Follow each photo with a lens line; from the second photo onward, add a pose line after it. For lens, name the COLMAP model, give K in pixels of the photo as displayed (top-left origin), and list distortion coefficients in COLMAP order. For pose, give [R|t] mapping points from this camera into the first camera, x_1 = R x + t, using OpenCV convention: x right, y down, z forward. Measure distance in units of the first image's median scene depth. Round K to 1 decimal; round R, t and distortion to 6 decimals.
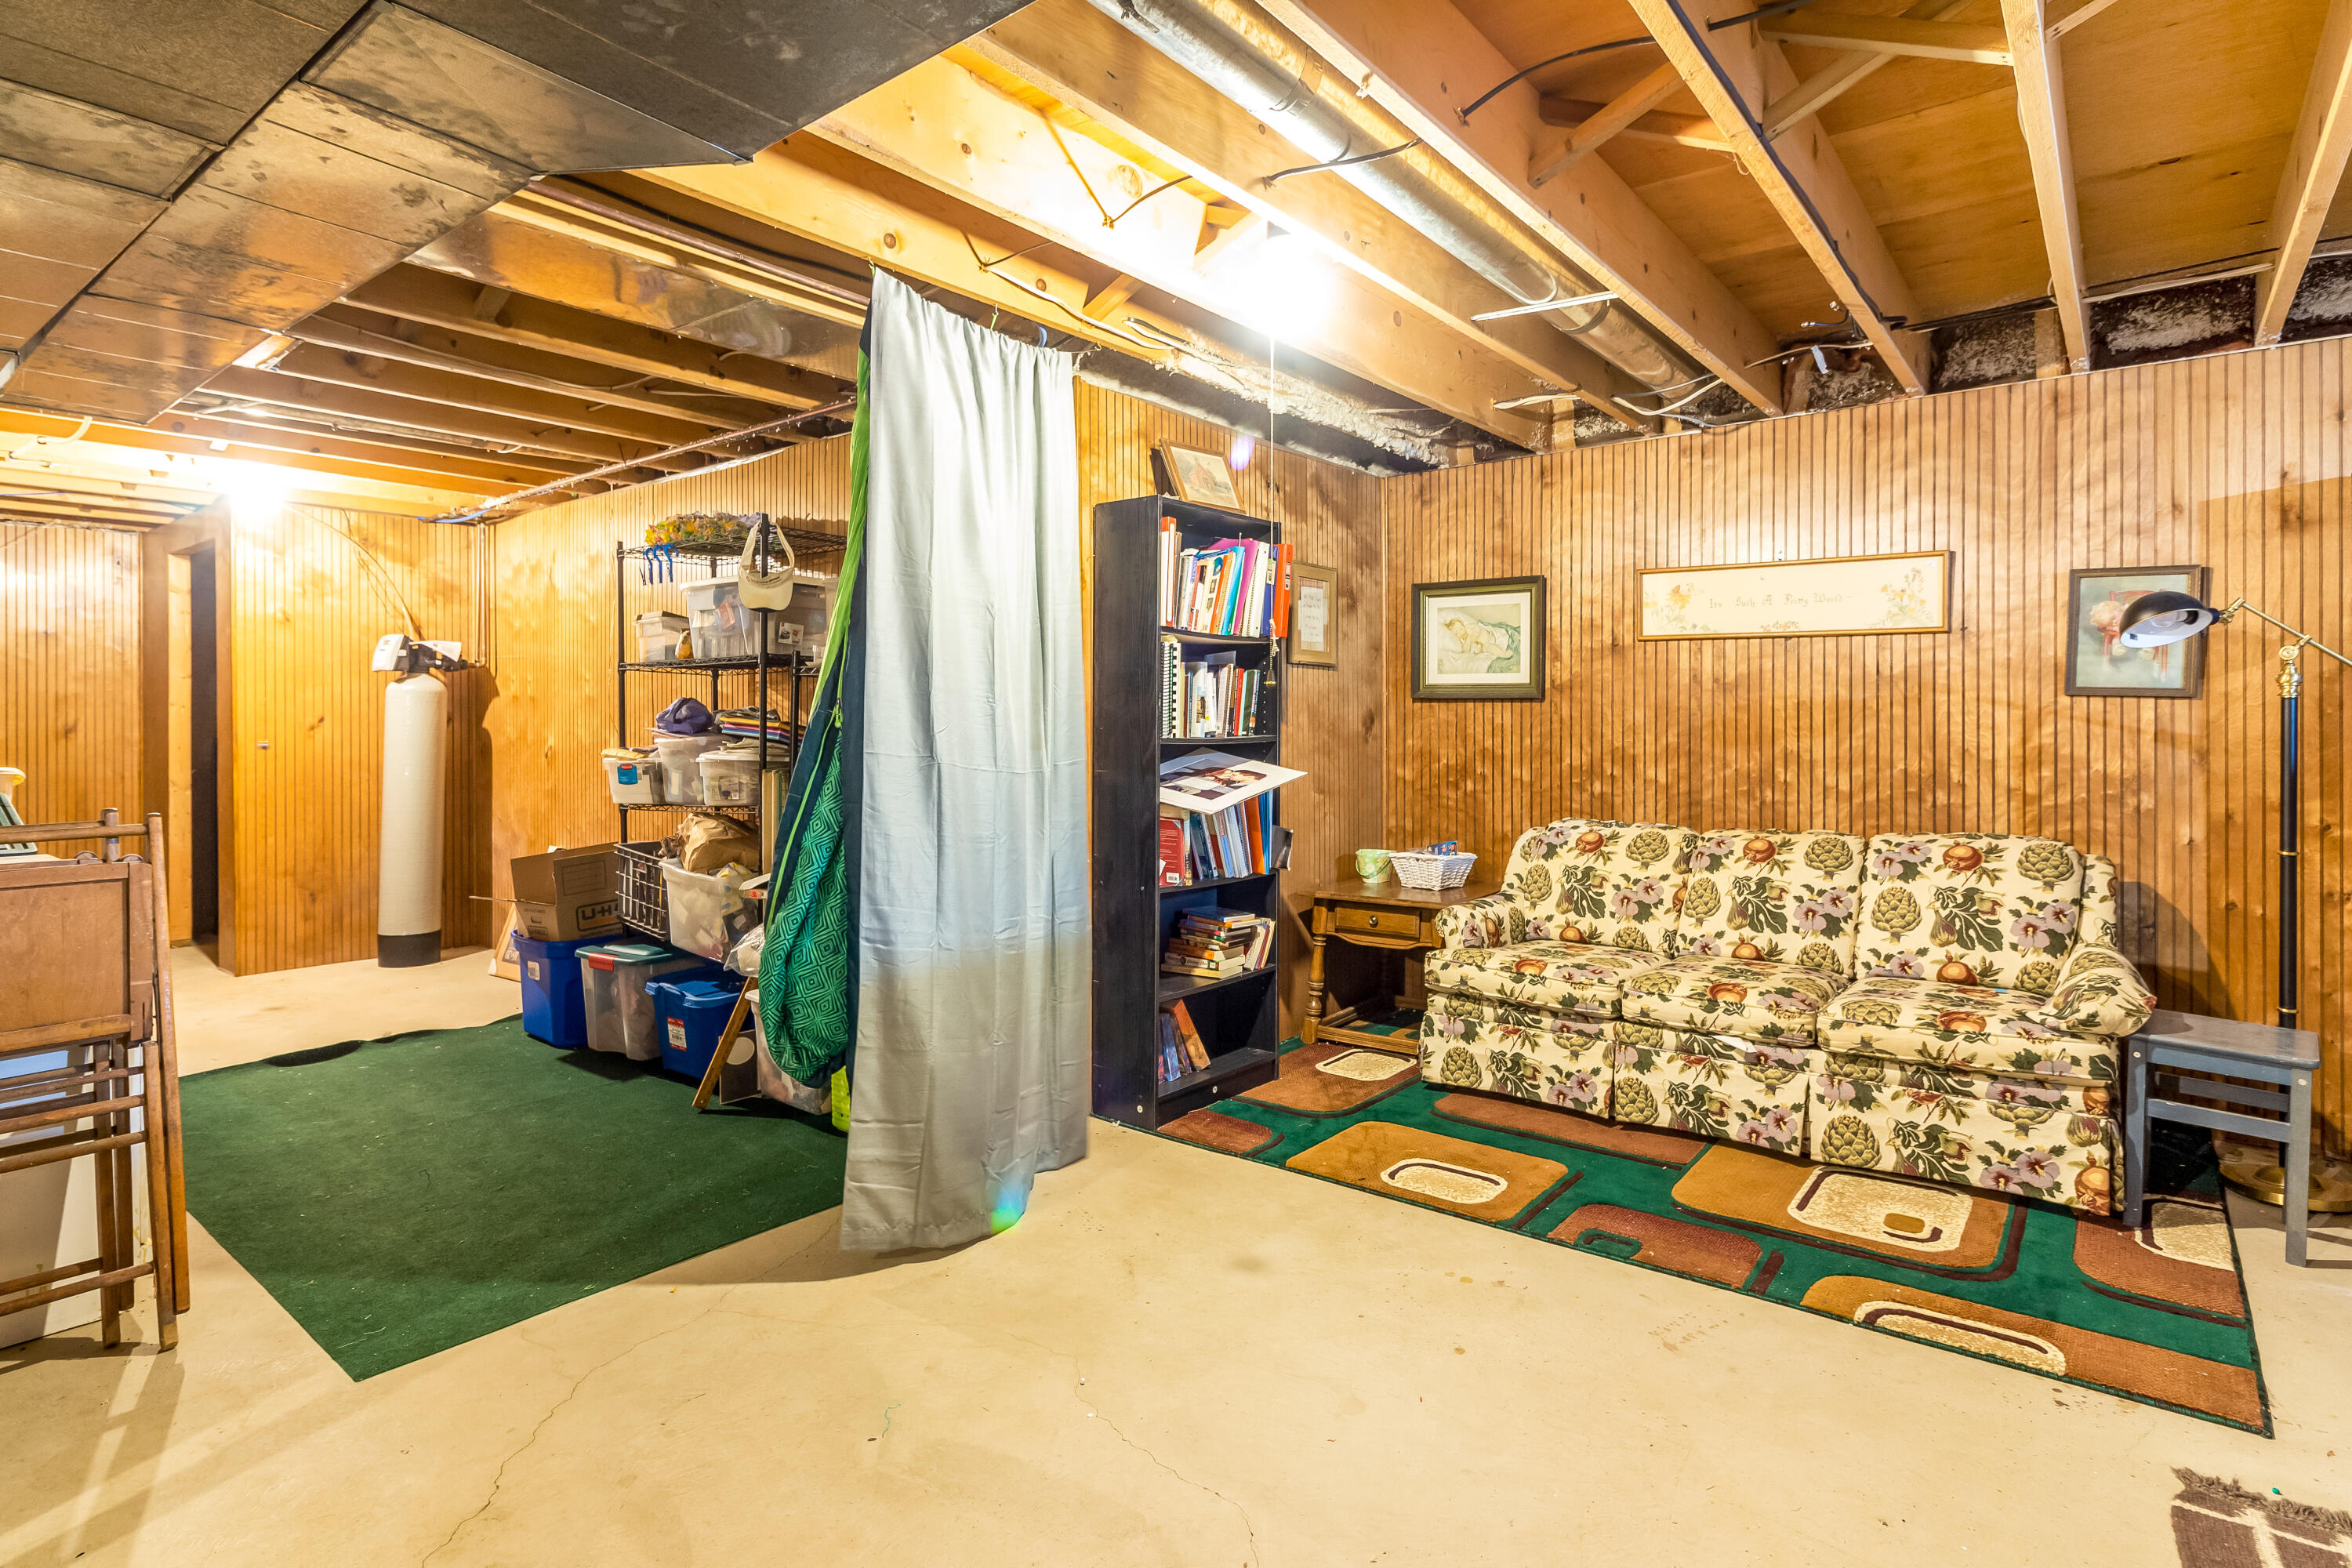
lens RADIAL K [[1214.2, 0, 1156.8], [0, 1214.2, 714.5], [0, 0, 1]] dist [-0.000211, -0.000847]
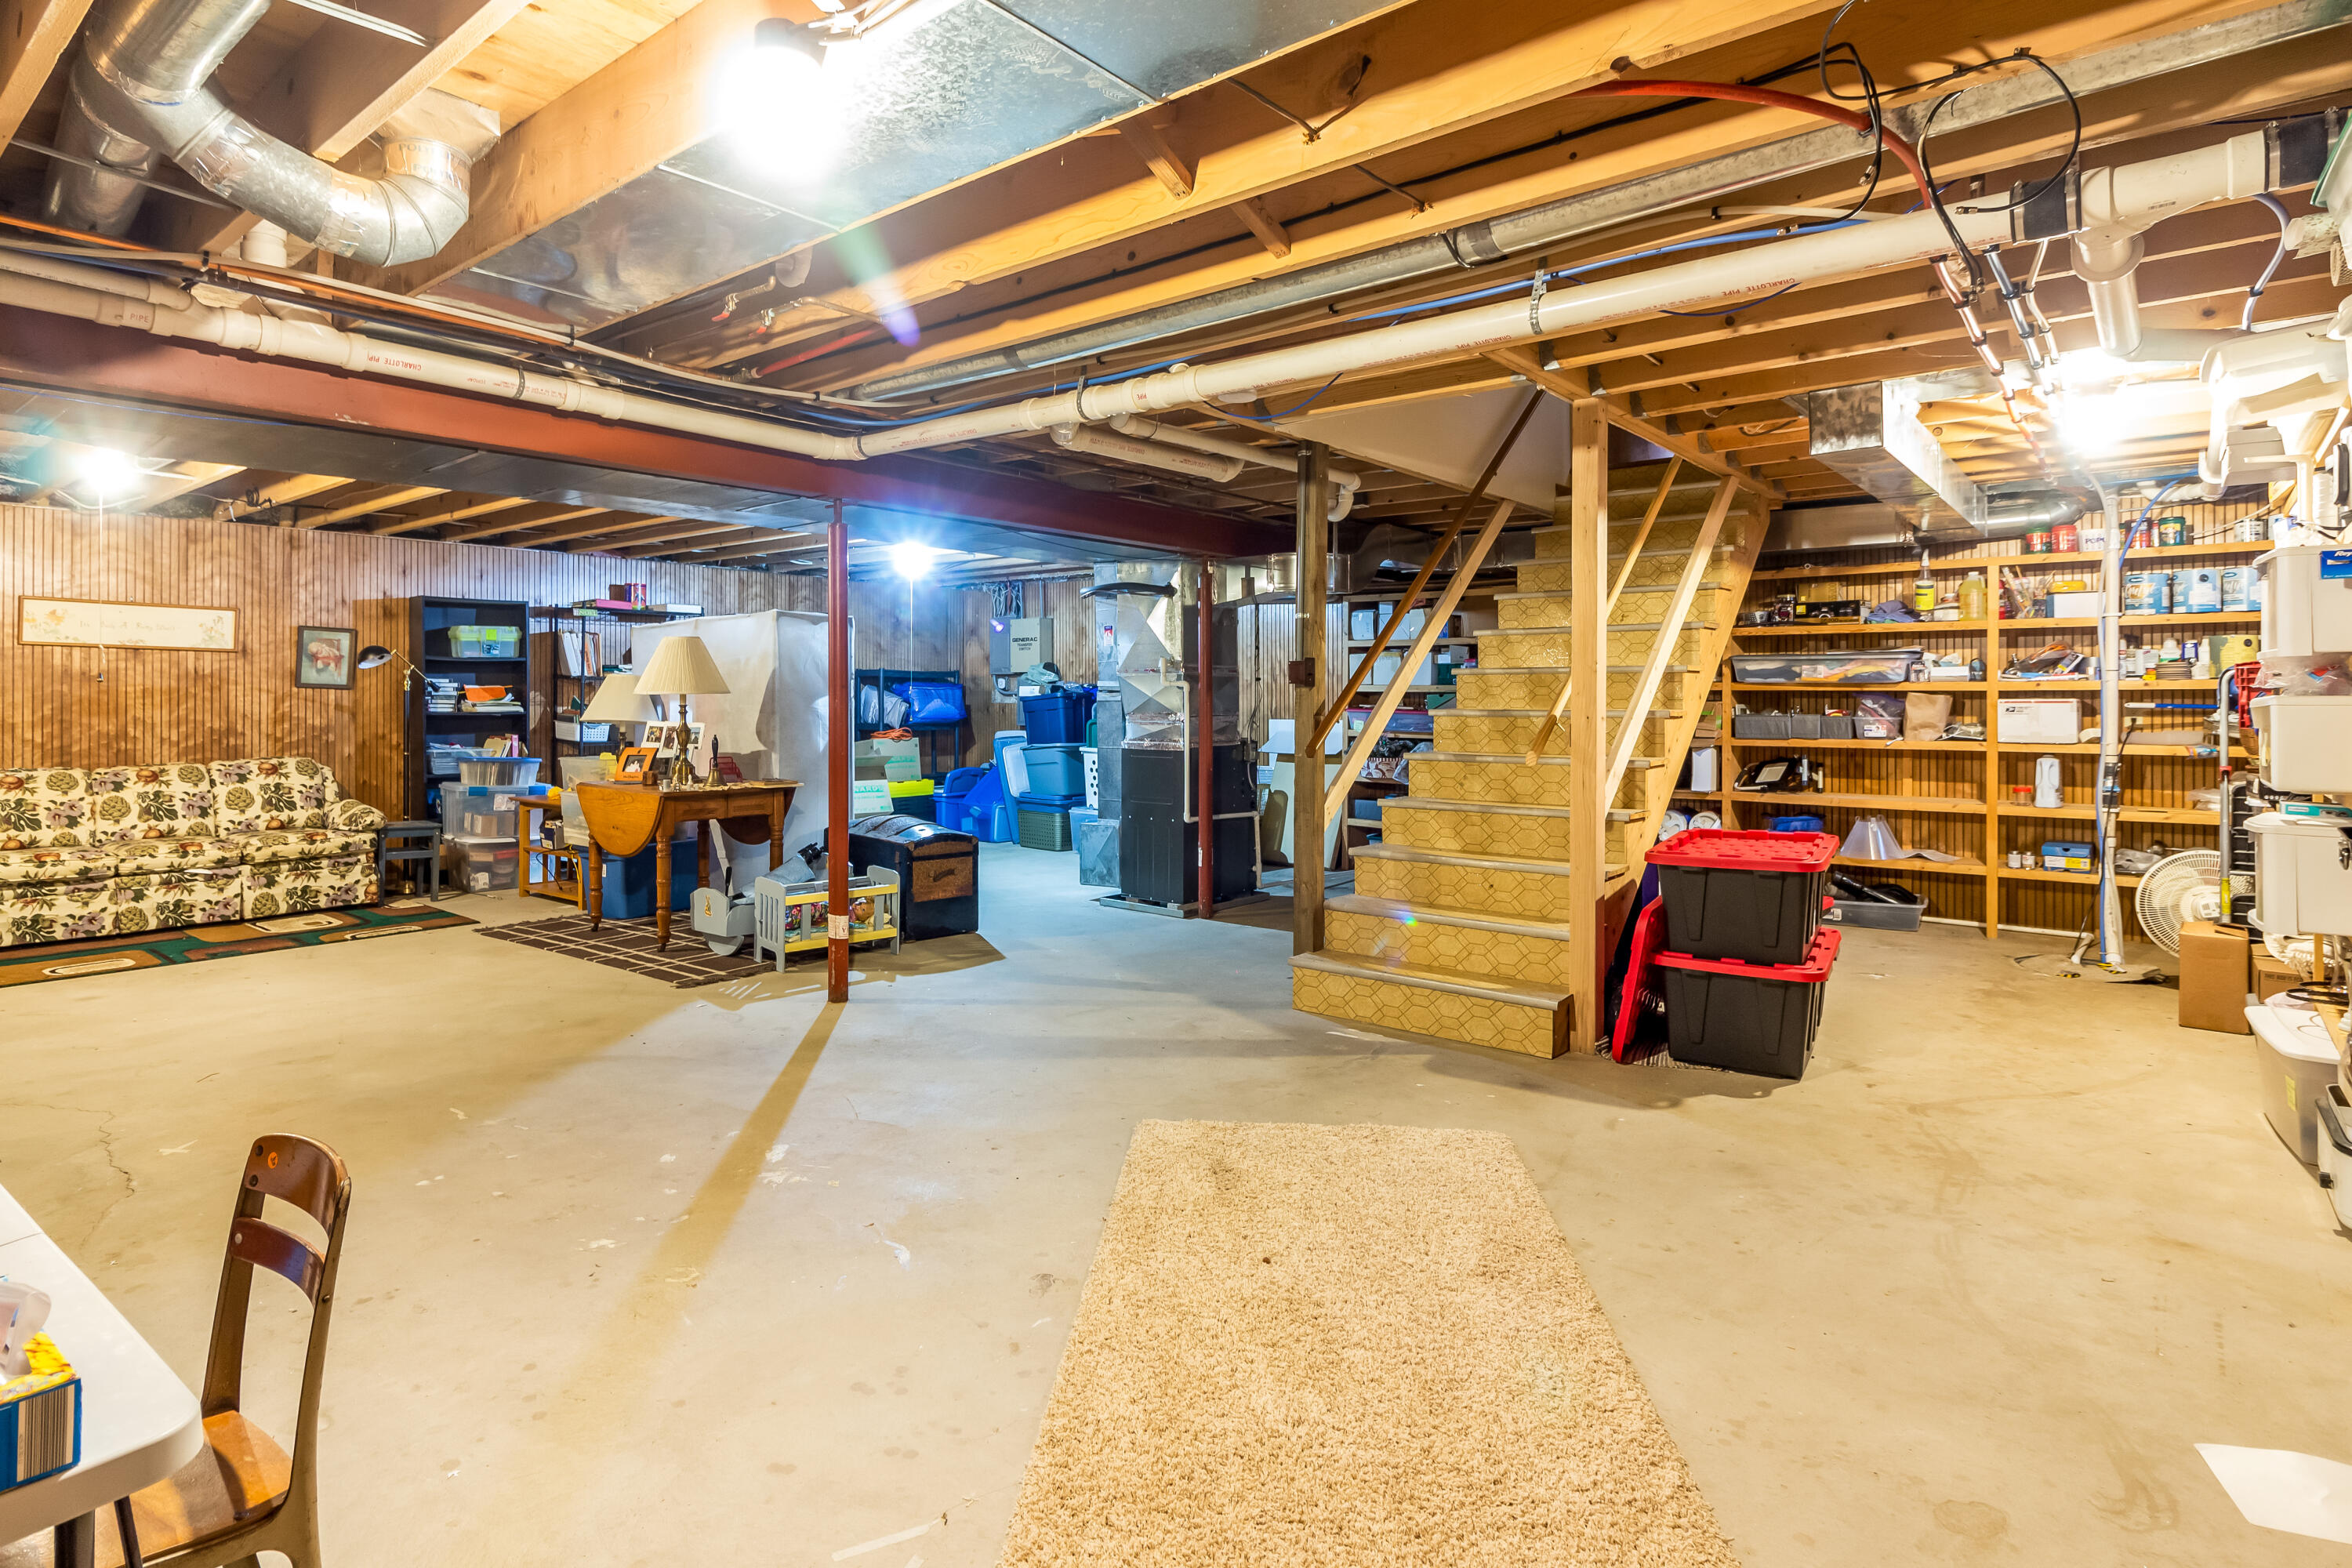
lens RADIAL K [[1214.2, 0, 1156.8], [0, 1214.2, 714.5], [0, 0, 1]] dist [-0.000211, -0.000847]
pose [[0.005104, -0.012639, 0.999907, -1.271923], [-0.005180, 0.999906, 0.012666, -0.003203], [-0.999974, -0.005244, 0.005038, -0.447821]]
